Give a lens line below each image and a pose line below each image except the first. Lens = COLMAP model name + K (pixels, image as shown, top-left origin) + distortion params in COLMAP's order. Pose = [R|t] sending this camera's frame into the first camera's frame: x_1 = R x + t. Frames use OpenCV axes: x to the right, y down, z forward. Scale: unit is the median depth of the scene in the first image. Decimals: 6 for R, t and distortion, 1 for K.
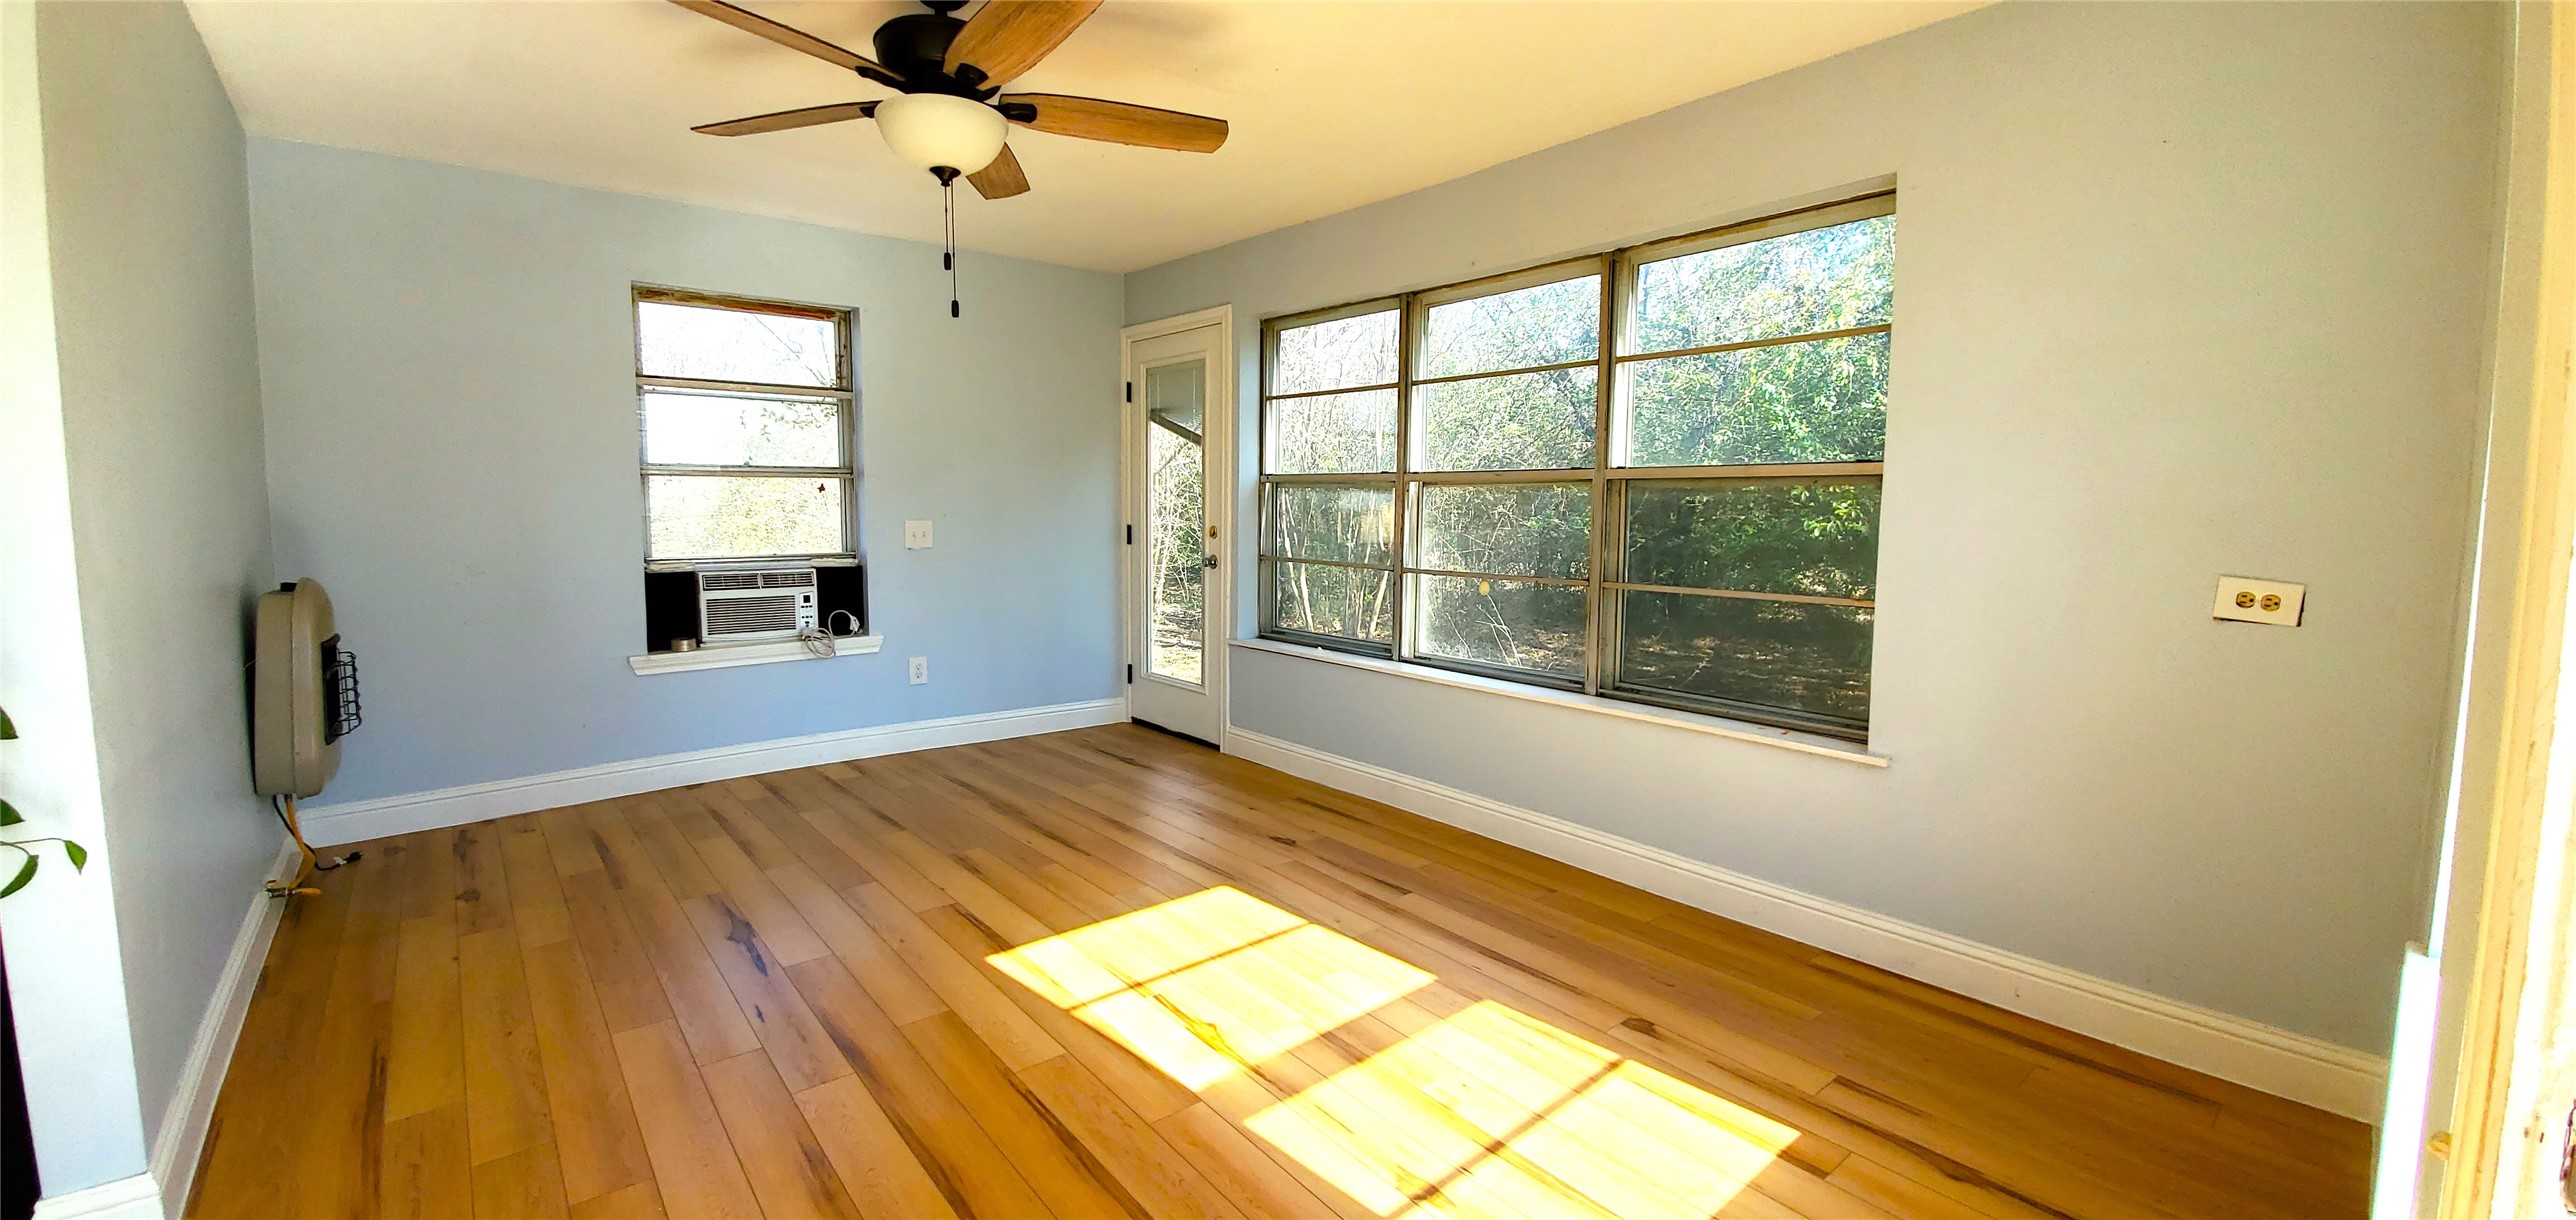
lens RADIAL K [[995.4, 0, 1210.3], [0, 995.4, 598.5], [0, 0, 1]] dist [0.012687, -0.013687]
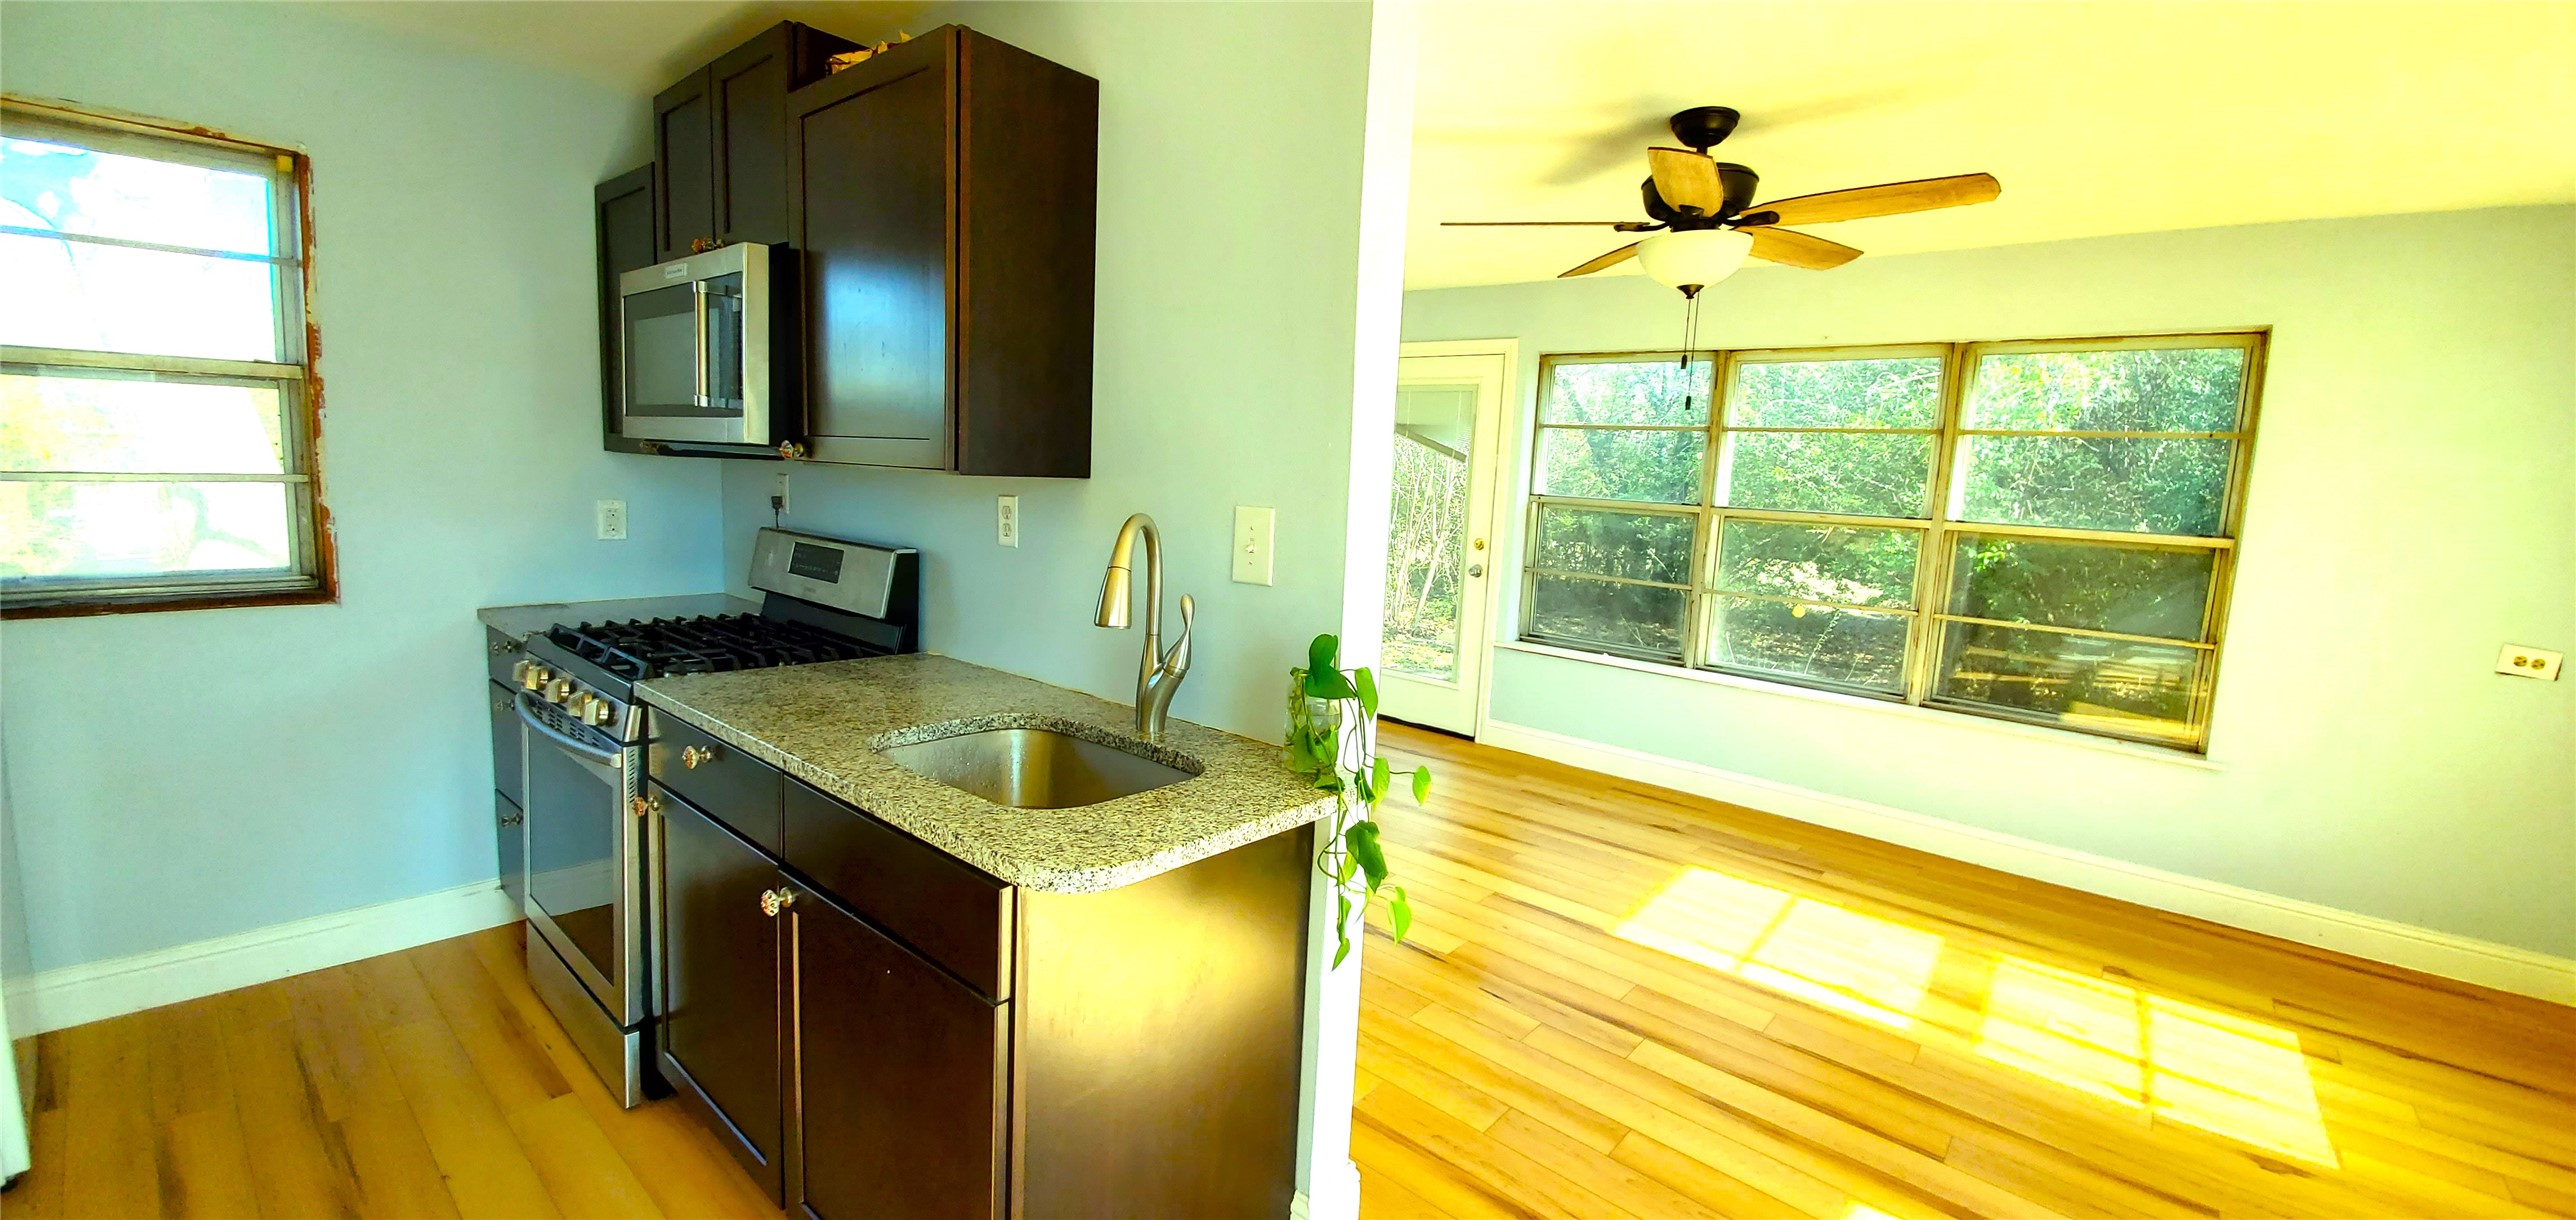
lens RADIAL K [[1000.4, 0, 1211.0], [0, 1000.4, 599.6], [0, 0, 1]] dist [0.012901, -0.014429]
pose [[0.986313, 0.017875, 0.163915, -0.734224], [-0.024664, 0.998916, 0.039477, -0.065721], [-0.163031, -0.042979, 0.985684, -0.067882]]
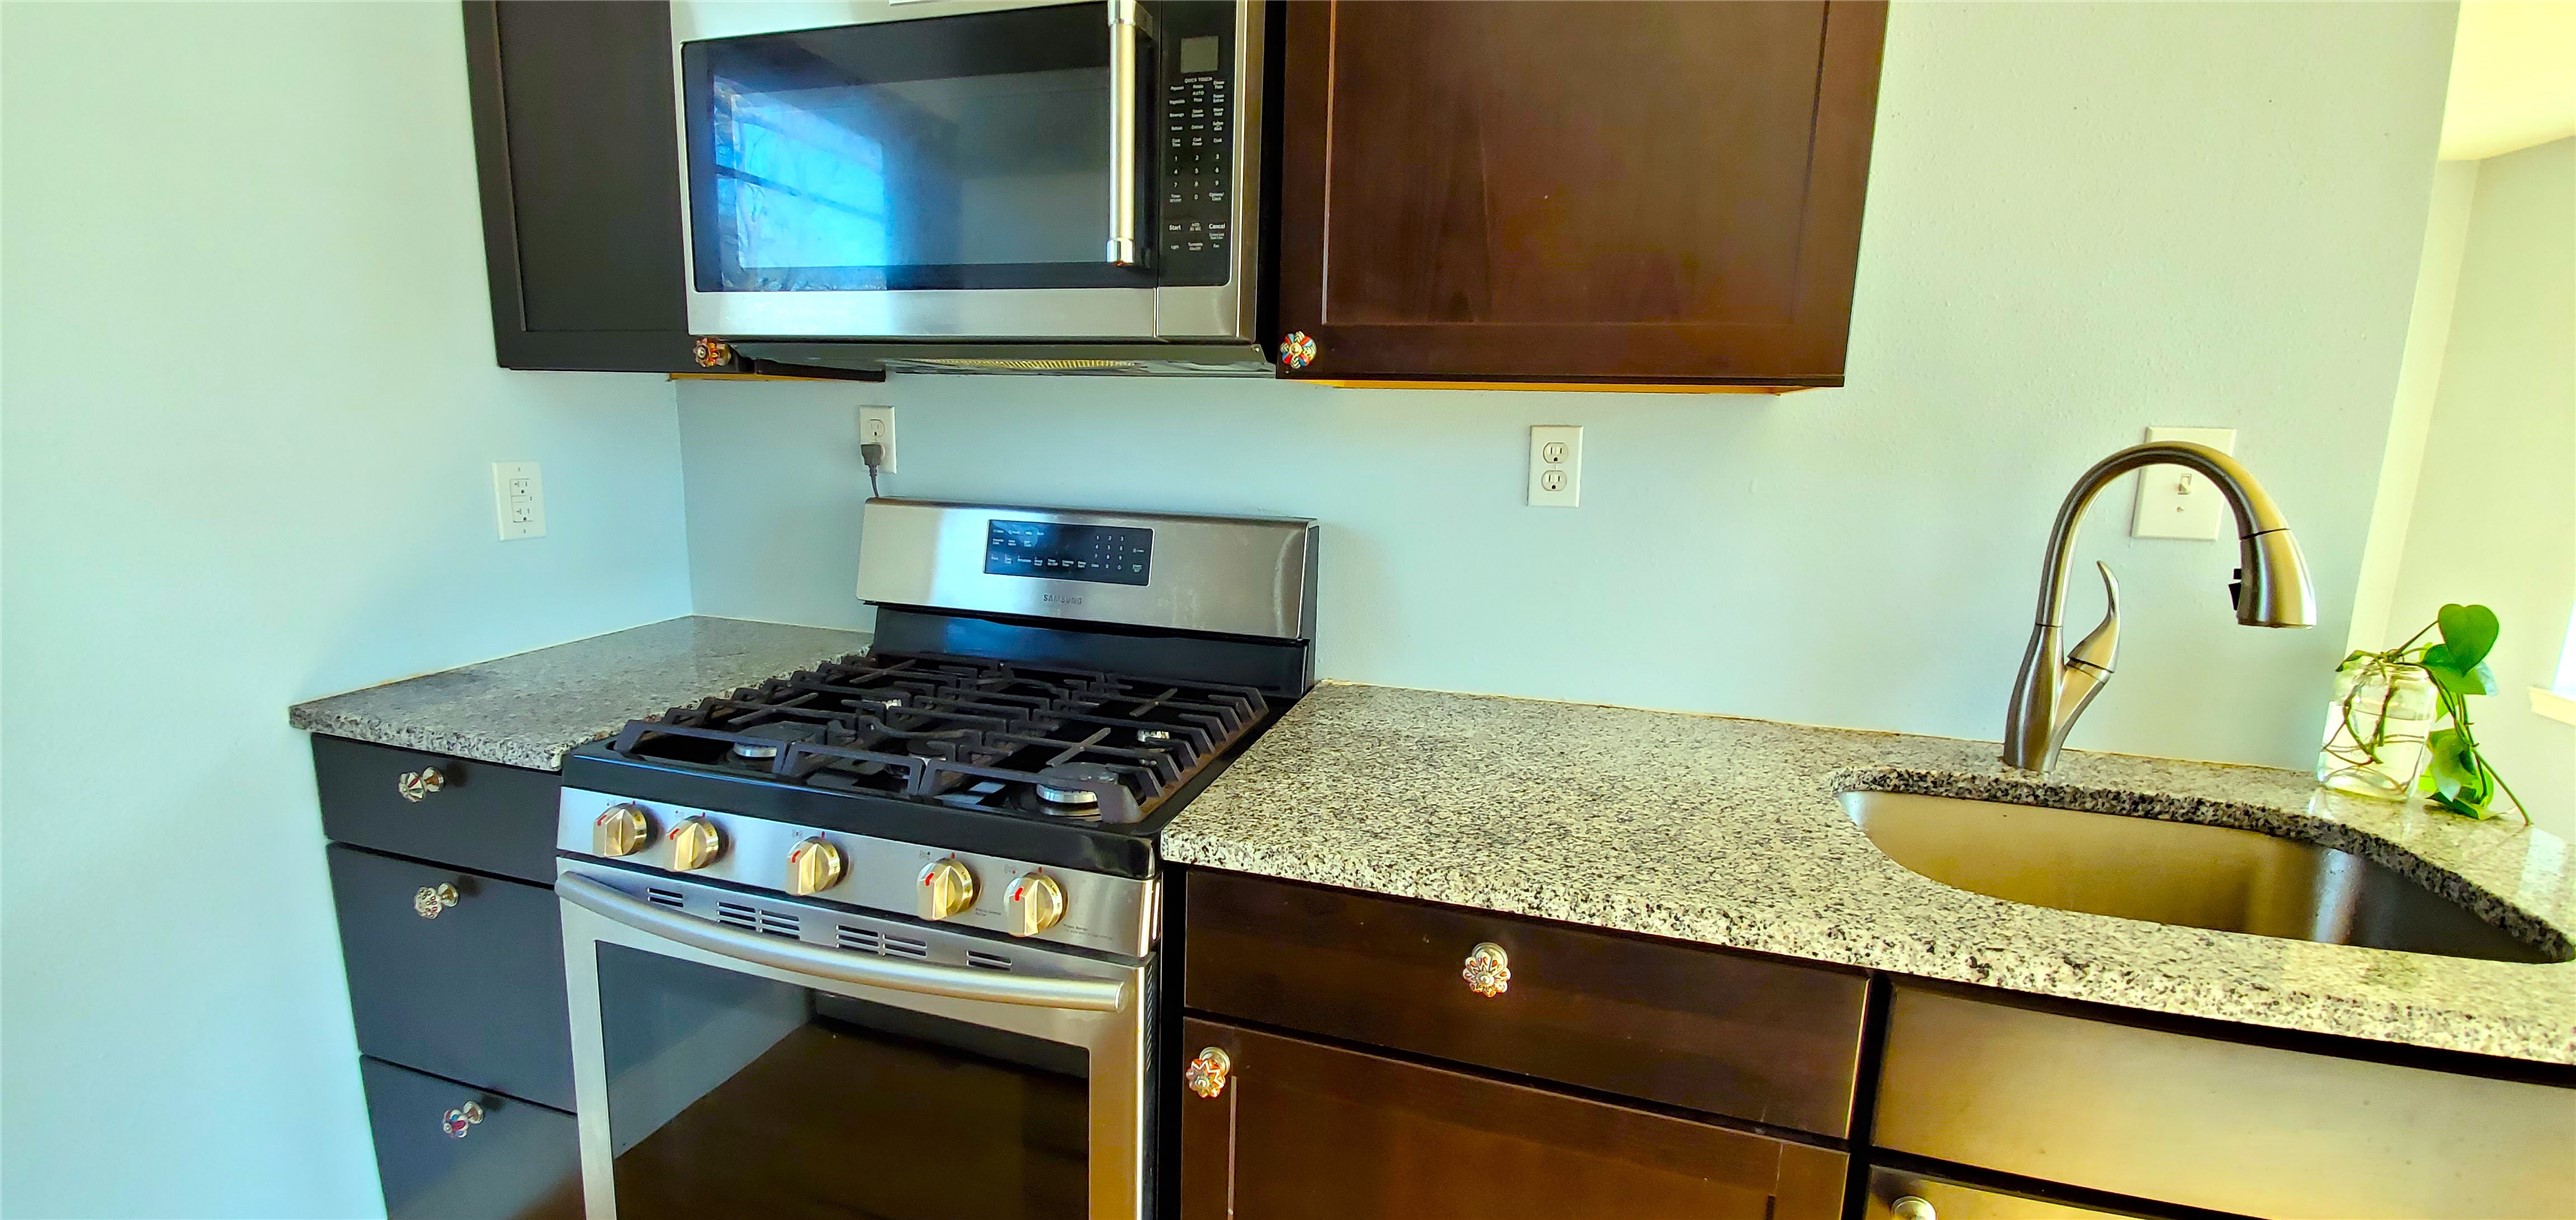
lens RADIAL K [[1000.4, 0, 1211.0], [0, 1000.4, 599.6], [0, 0, 1]] dist [0.012901, -0.014429]
pose [[0.826831, -0.084448, 0.556075, -1.922336], [0.031941, 0.994119, 0.103478, -0.111247], [-0.561543, -0.067797, 0.824665, 1.180319]]
